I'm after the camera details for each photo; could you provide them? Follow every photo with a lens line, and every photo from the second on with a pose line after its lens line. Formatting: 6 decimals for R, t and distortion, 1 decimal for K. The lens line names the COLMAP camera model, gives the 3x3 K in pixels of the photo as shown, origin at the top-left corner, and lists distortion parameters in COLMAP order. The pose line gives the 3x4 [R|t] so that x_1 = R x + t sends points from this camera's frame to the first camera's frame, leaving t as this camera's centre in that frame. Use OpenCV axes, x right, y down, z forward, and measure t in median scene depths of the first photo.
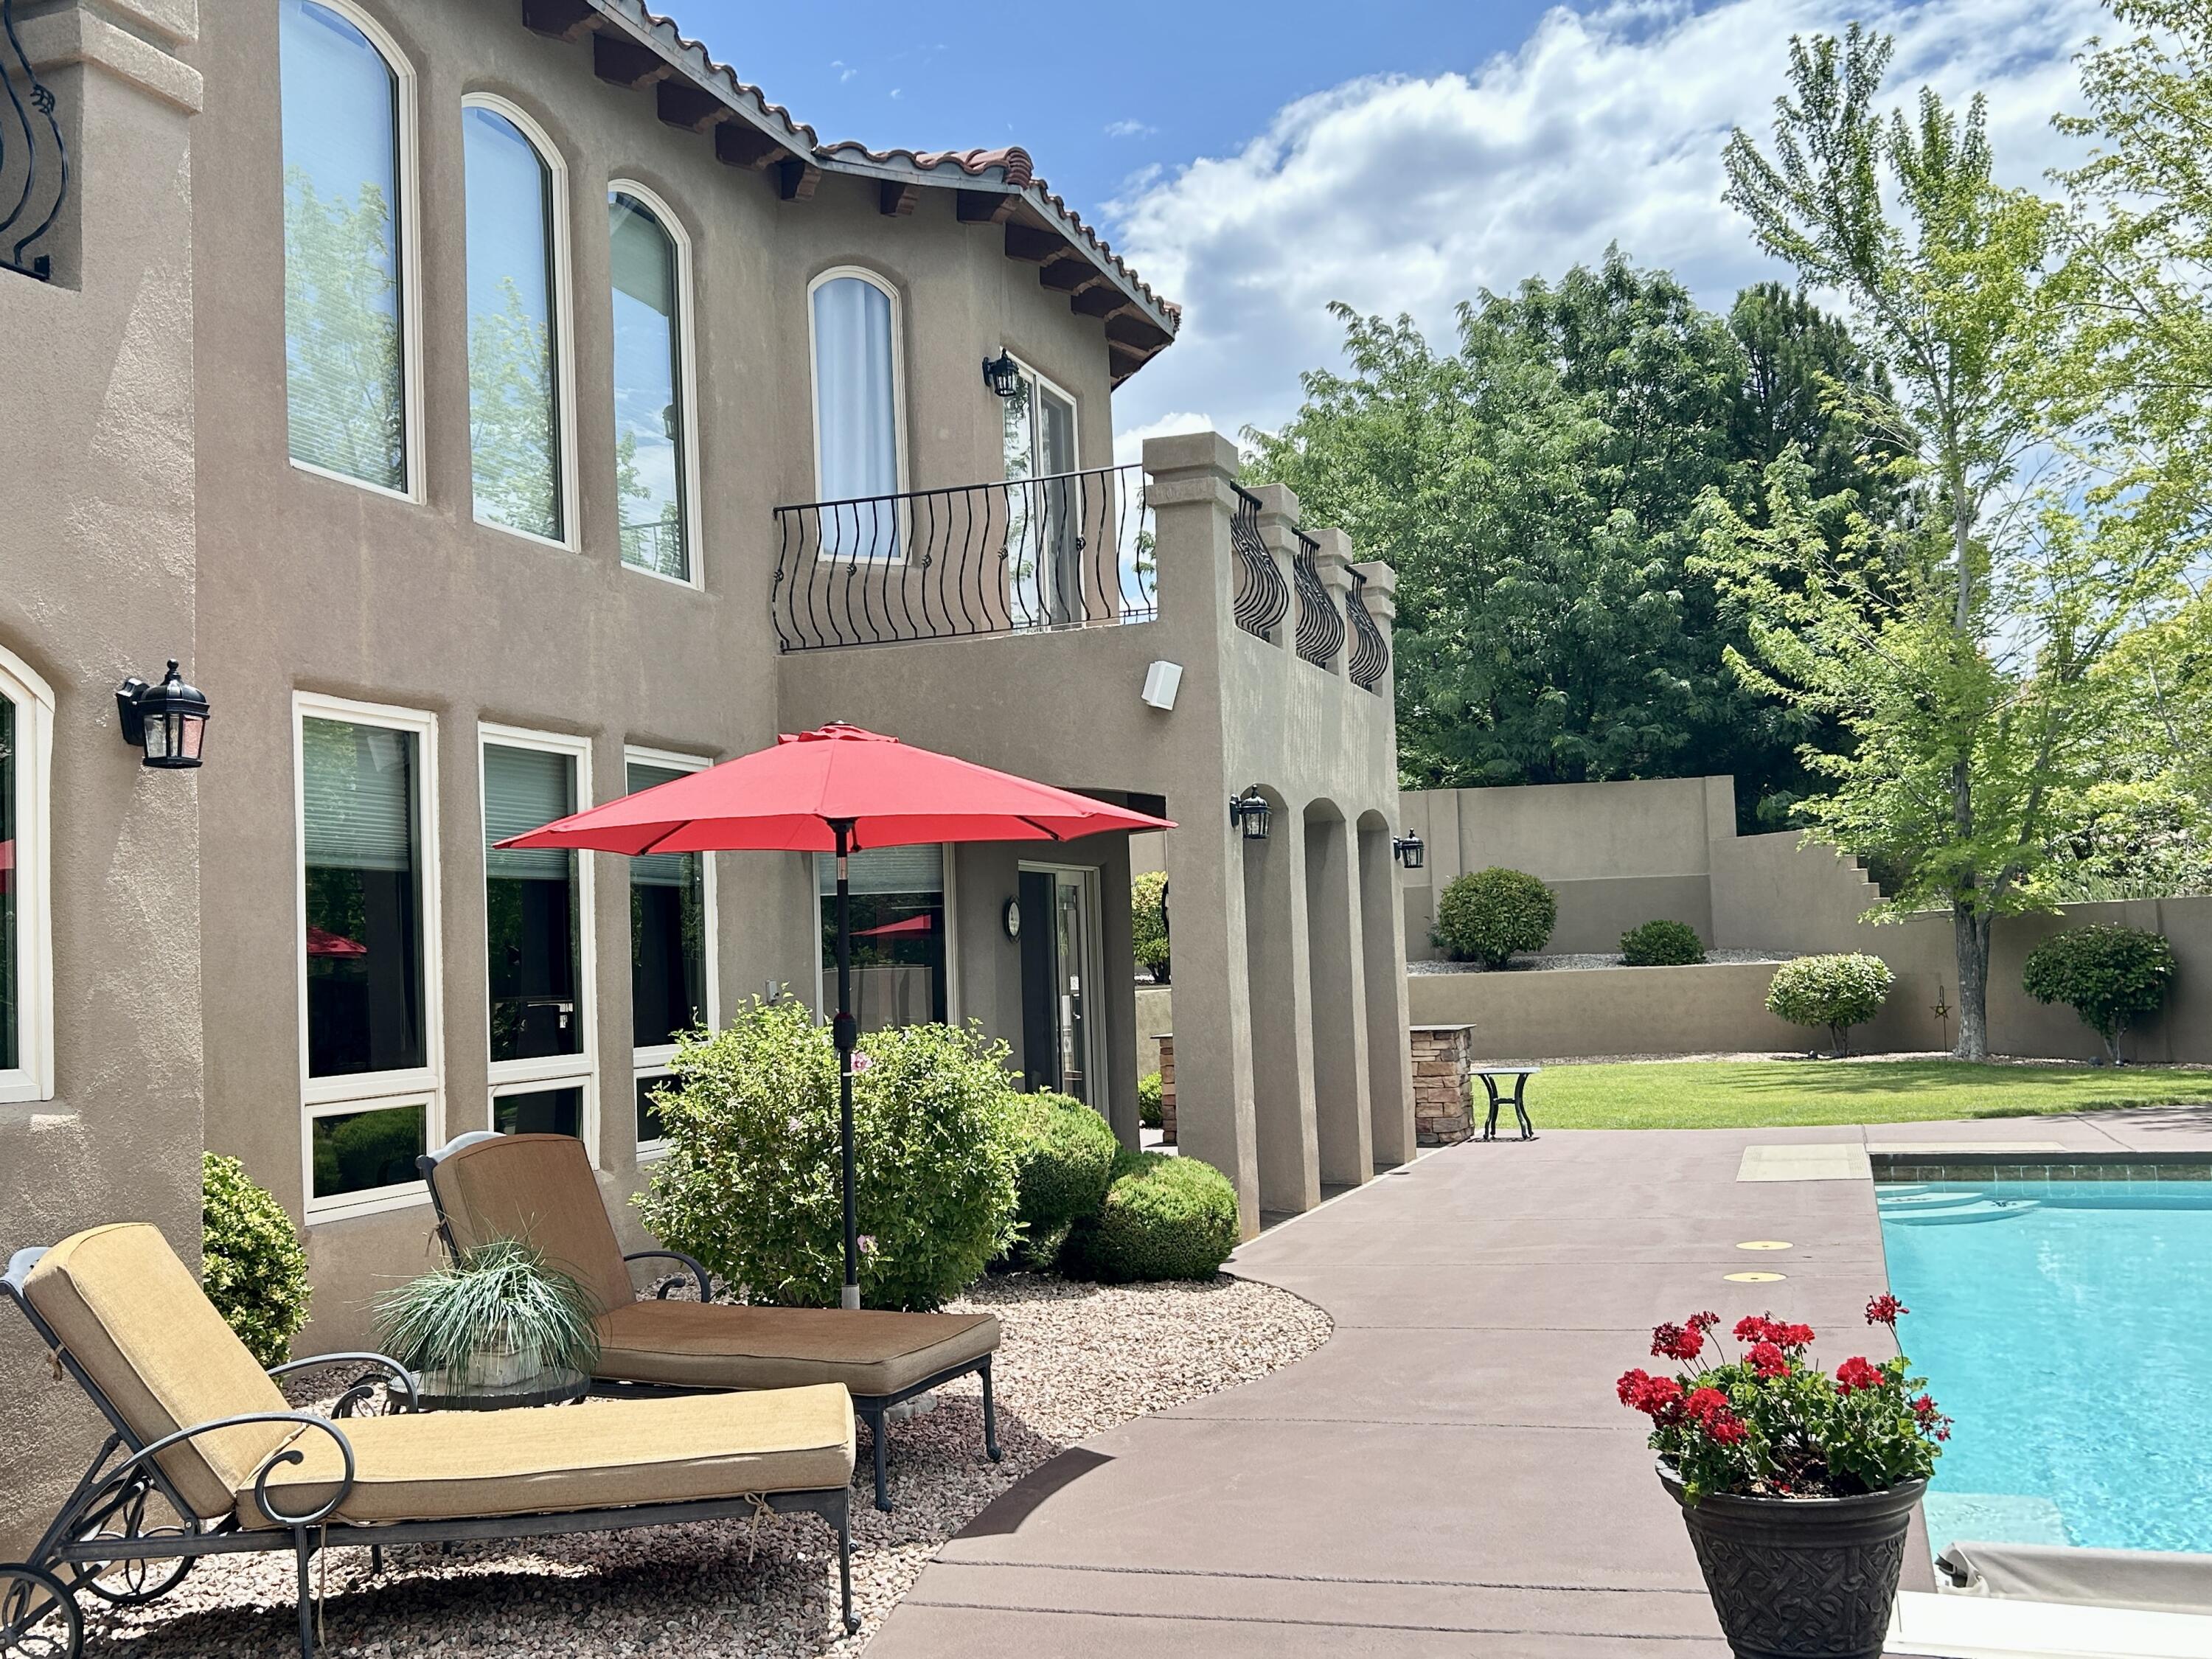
lens RADIAL K [[2191.1, 0, 1106.0], [0, 2191.1, 829.5], [0, 0, 1]] dist [0.004747, 0.001152]
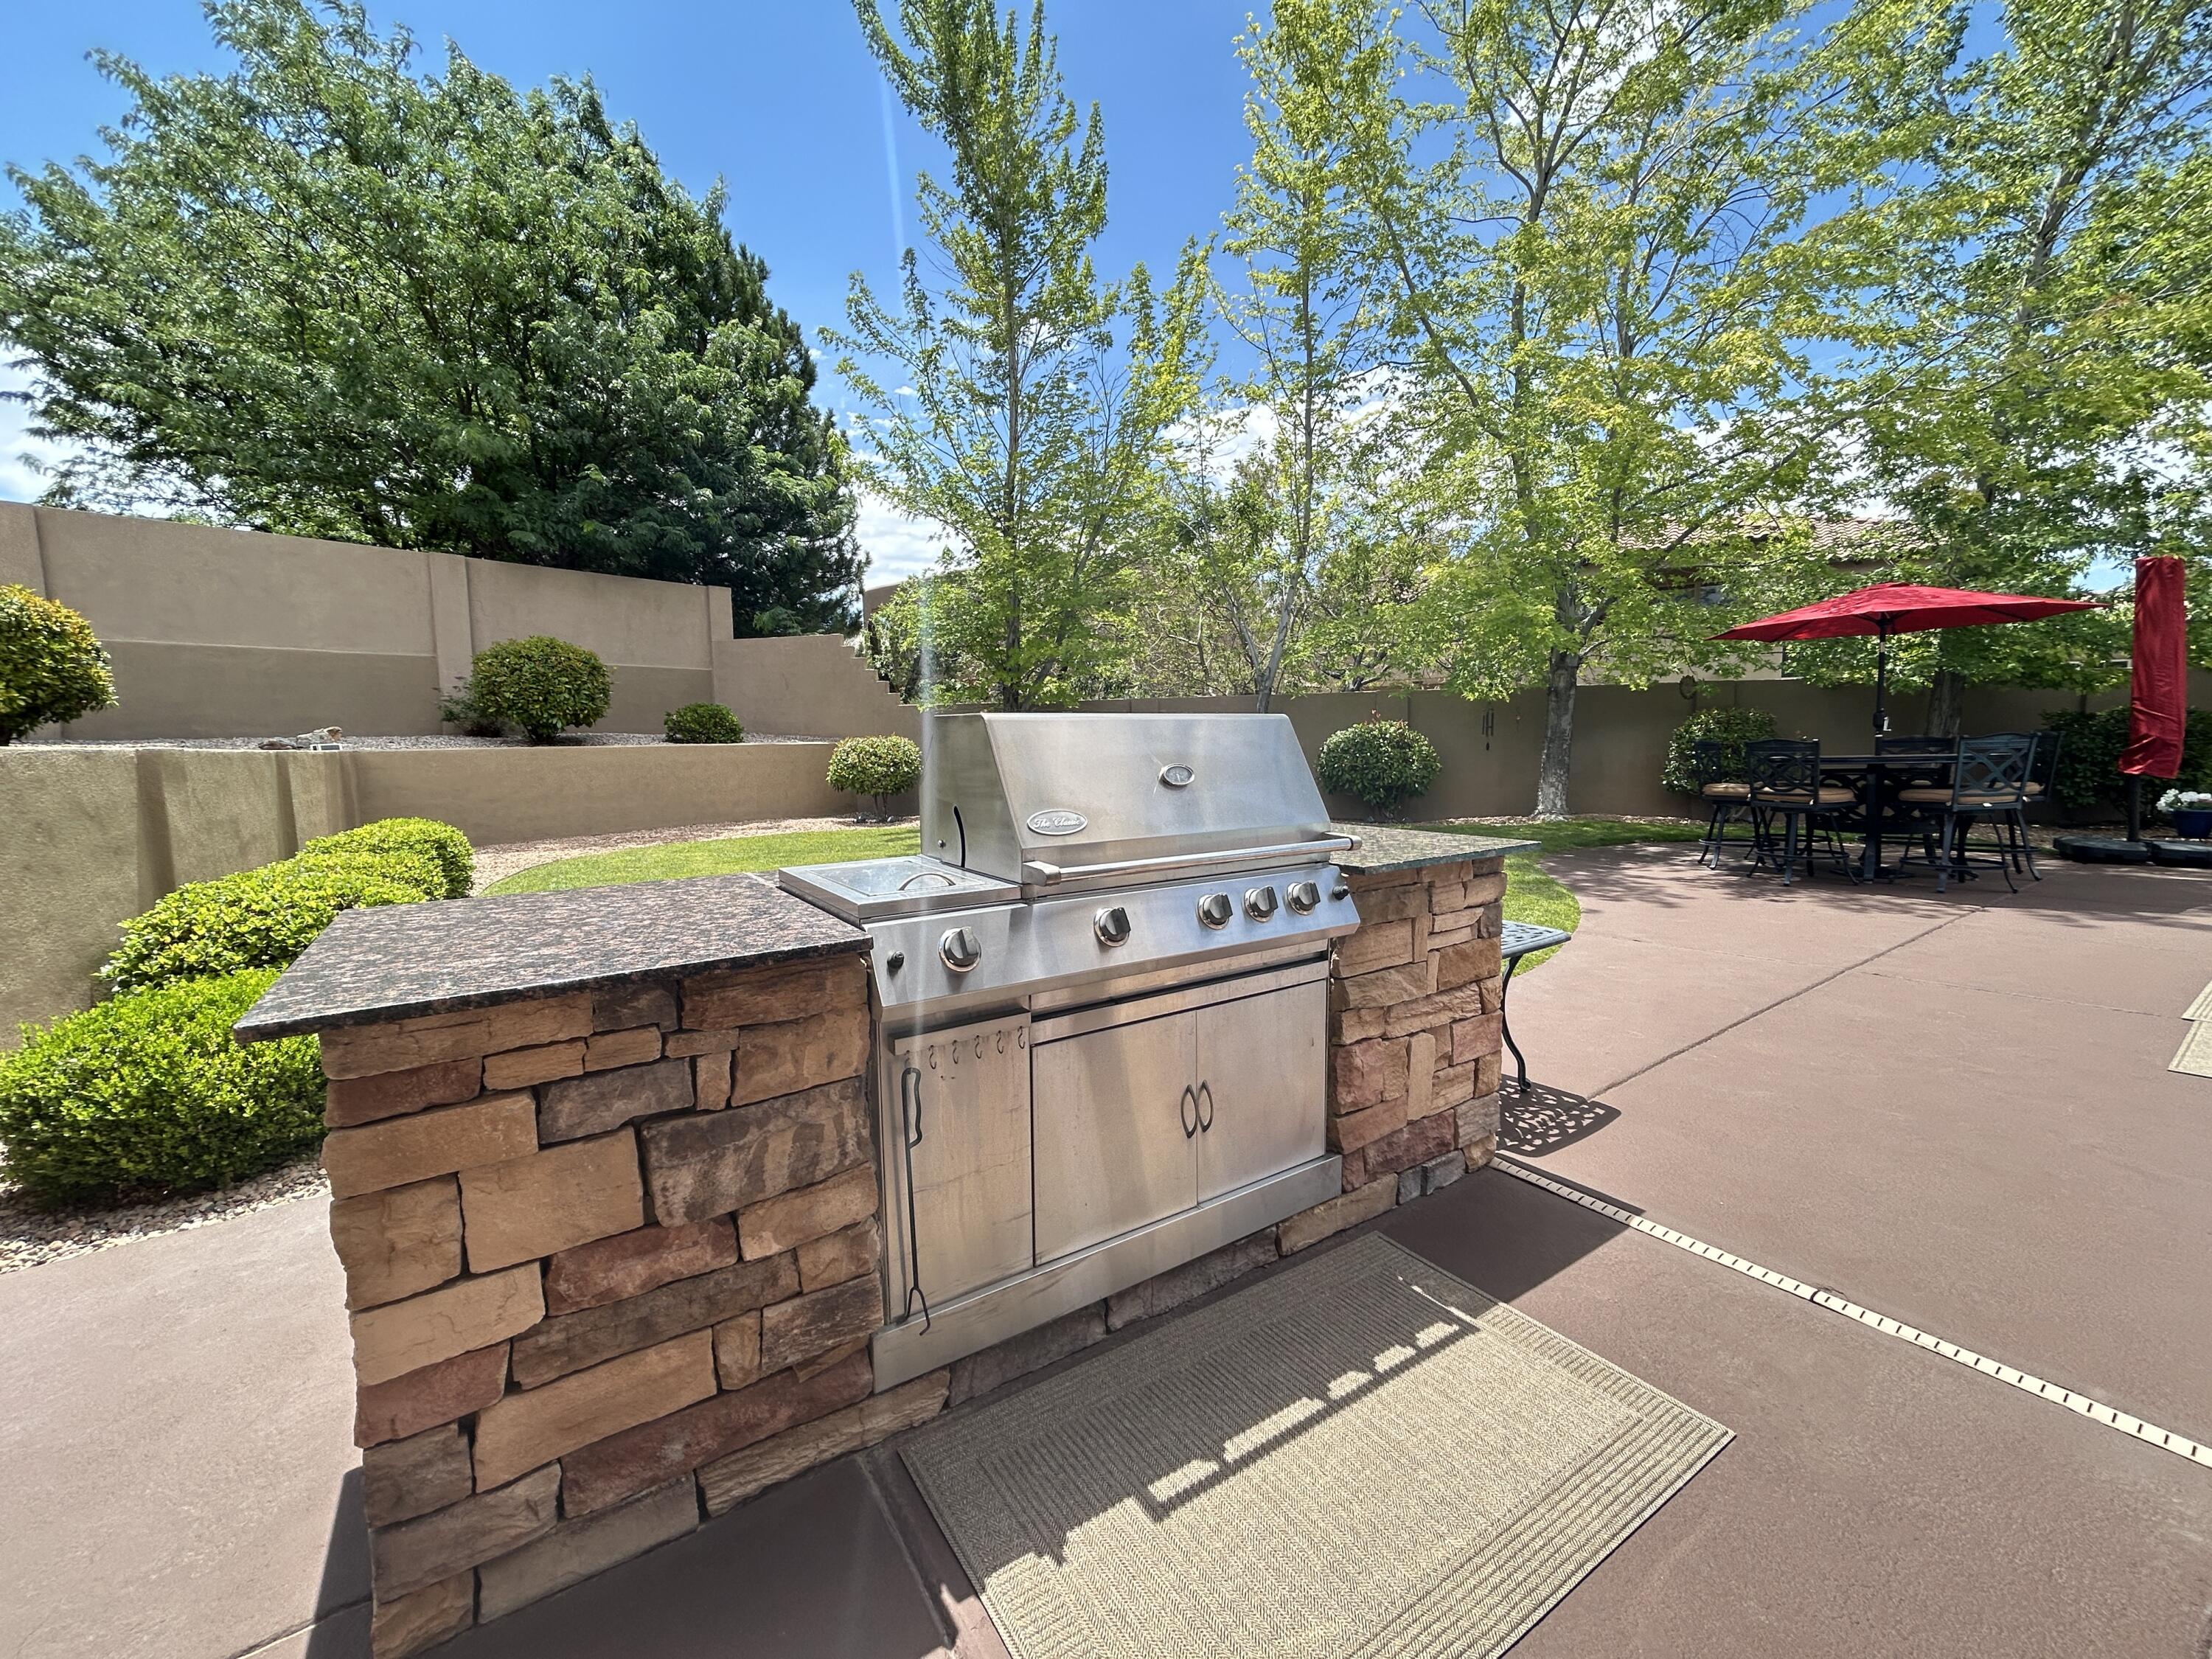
lens RADIAL K [[919.7, 0, 1106.0], [0, 919.7, 829.5], [0, 0, 1]] dist [0.012916, -0.000158]
pose [[0.625854, -0.053052, 0.778134, 0.013106], [-0.055953, 0.992059, 0.112640, 0.041518], [-0.777931, -0.114035, 0.617915, 0.550230]]
